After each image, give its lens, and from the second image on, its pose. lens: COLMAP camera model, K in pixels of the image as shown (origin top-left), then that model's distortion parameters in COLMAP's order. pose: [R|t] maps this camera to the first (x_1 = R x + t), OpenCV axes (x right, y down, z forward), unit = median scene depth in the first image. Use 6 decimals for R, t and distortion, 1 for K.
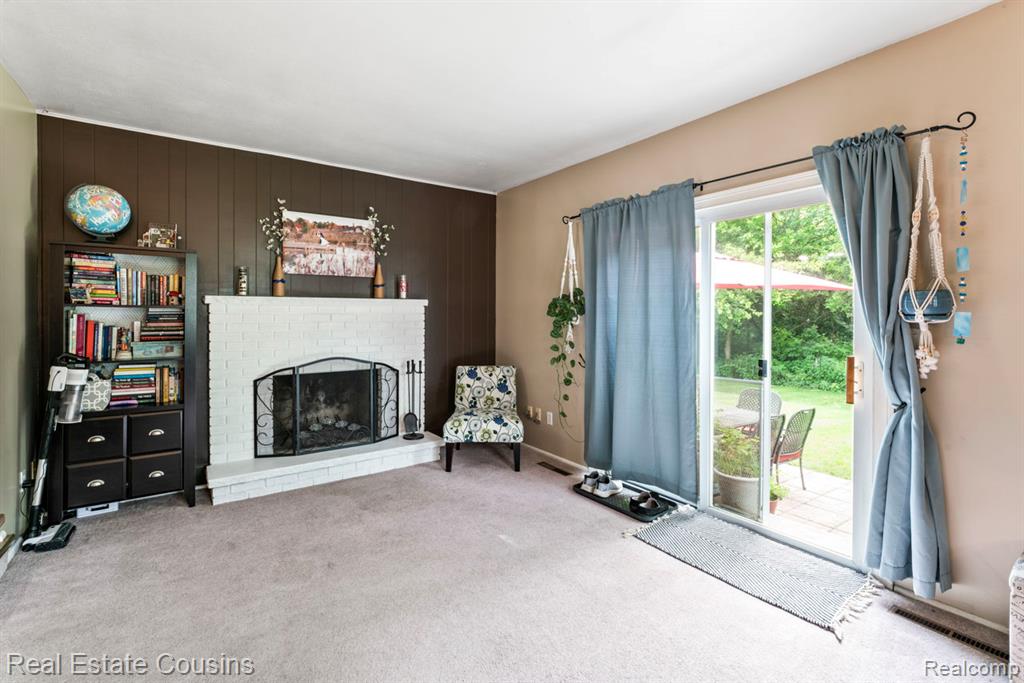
lens RADIAL K [[435.4, 0, 522.9], [0, 435.4, 321.1], [0, 0, 1]] dist [-0.002564, -0.000830]
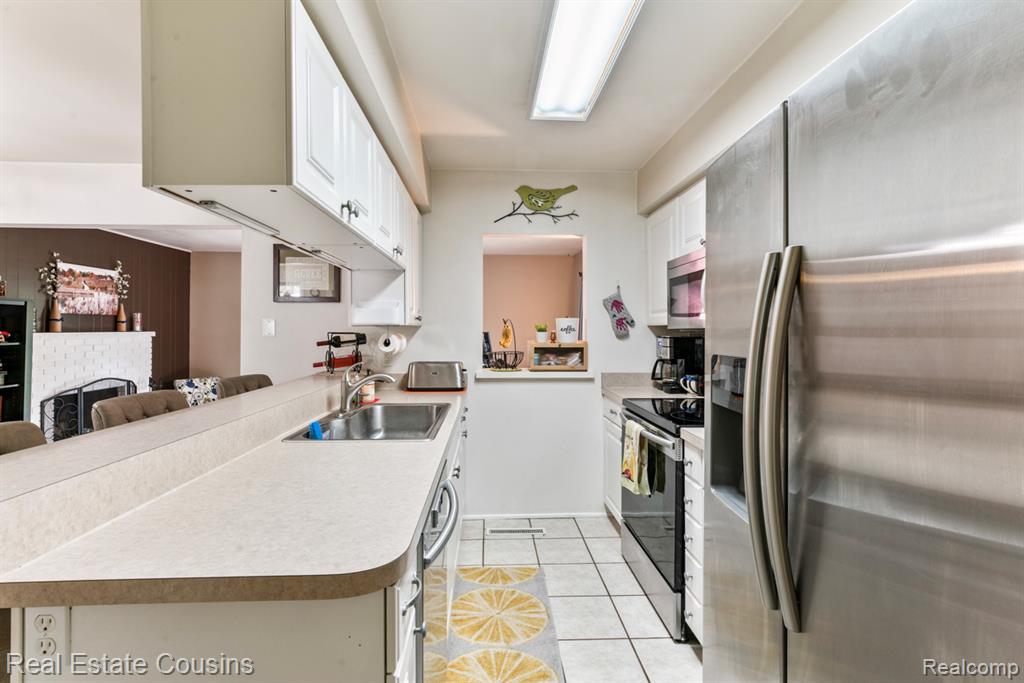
lens RADIAL K [[435.4, 0, 510.2], [0, 435.4, 334.5], [0, 0, 1]] dist [-0.002564, -0.000830]
pose [[0.512839, -0.007844, 0.858449, -0.869834], [0.007904, 0.999959, 0.004415, -0.041026], [-0.858449, 0.004522, 0.512880, -0.664097]]
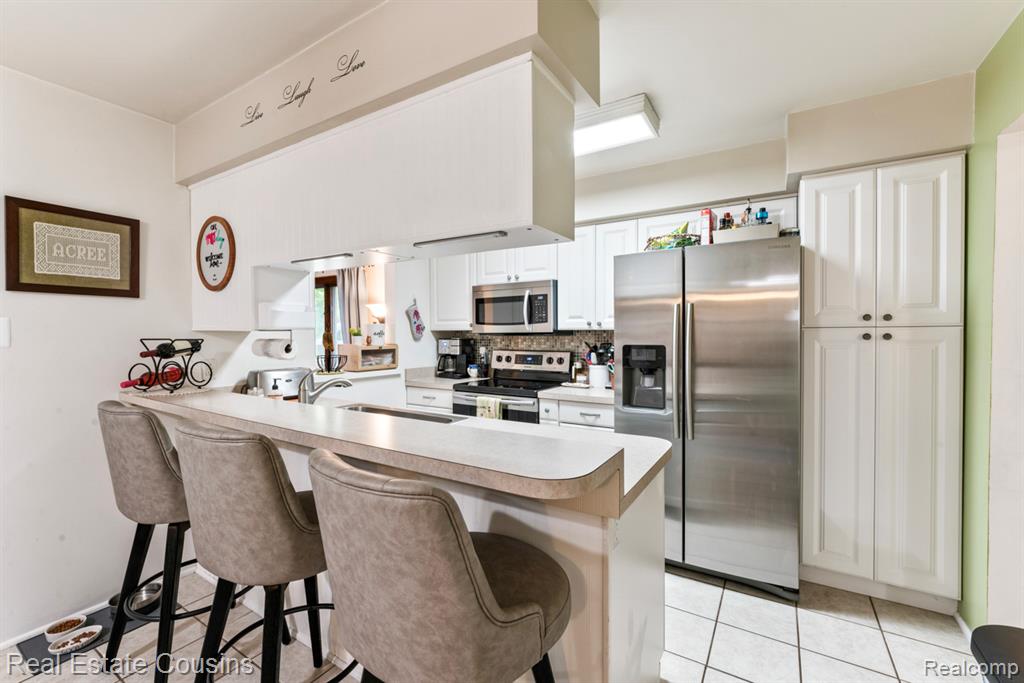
lens RADIAL K [[435.4, 0, 508.8], [0, 435.4, 337.6], [0, 0, 1]] dist [-0.002564, -0.000830]
pose [[-0.402266, -0.008995, 0.915479, -1.081702], [0.012196, 0.999810, 0.015183, -0.048367], [-0.915442, 0.017273, -0.402080, -0.209140]]
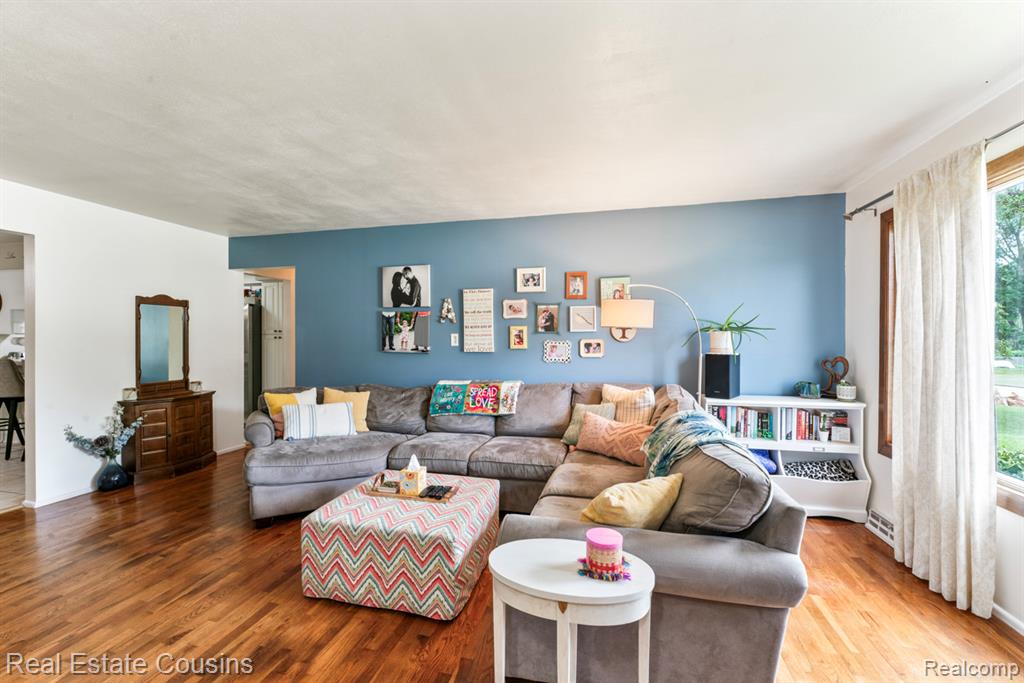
lens RADIAL K [[435.4, 0, 509.0], [0, 435.4, 340.6], [0, 0, 1]] dist [-0.002564, -0.000830]
pose [[-0.659404, -0.006414, 0.751761, -2.566027], [0.005311, 0.999899, 0.013190, -0.041280], [-0.751770, 0.012690, -0.659304, -0.422271]]
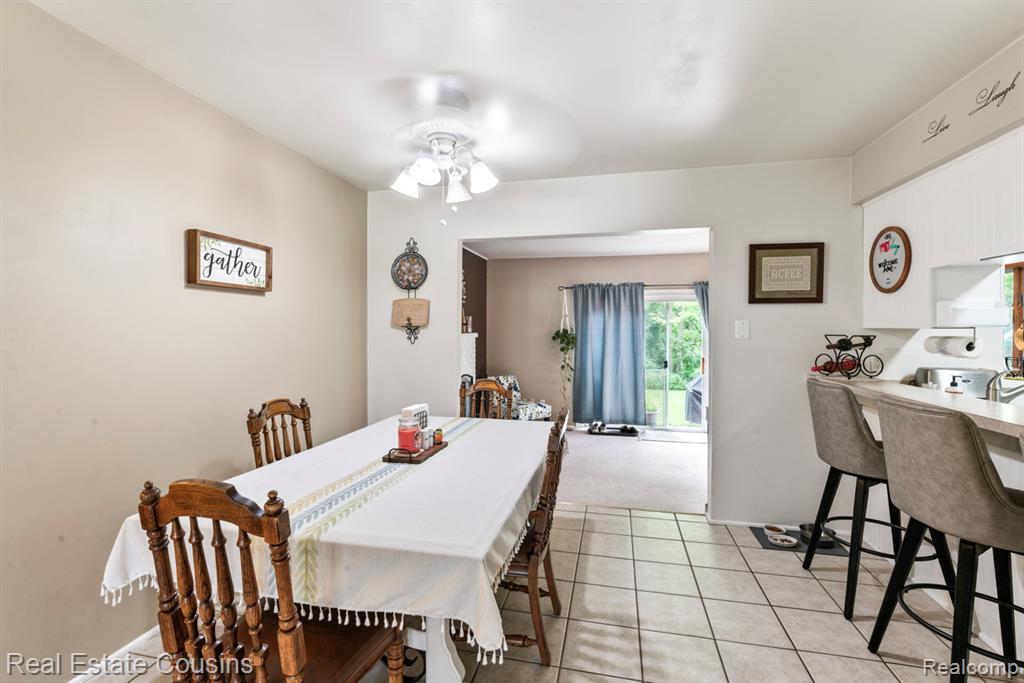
lens RADIAL K [[456.8, 0, 514.9], [0, 456.8, 335.4], [0, 0, 1]] dist [-0.001724, 0.002952]
pose [[0.721223, -0.007894, 0.692658, -1.276401], [0.007128, 0.999967, 0.003975, -0.049633], [-0.692666, 0.002070, 0.721255, -0.190964]]
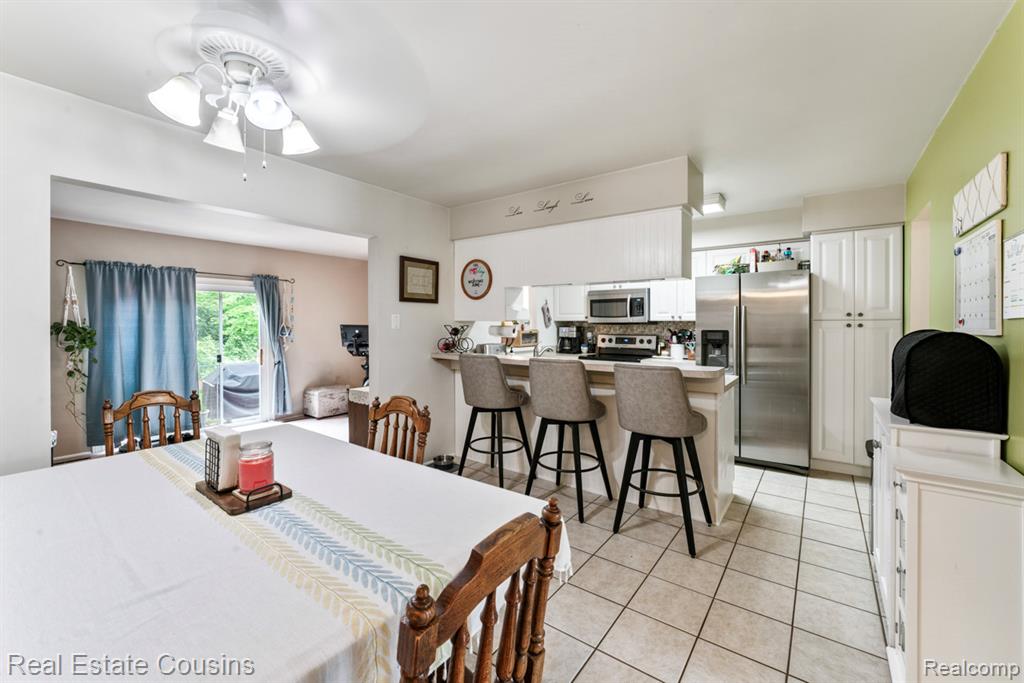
lens RADIAL K [[413.7, 0, 510.4], [0, 413.7, 324.2], [0, 0, 1]] dist [-0.002931, -0.000370]
pose [[-0.323441, -0.002939, 0.946244, -1.388769], [0.009648, 0.999933, 0.006404, -0.051546], [-0.946199, 0.011200, -0.323391, 0.169993]]
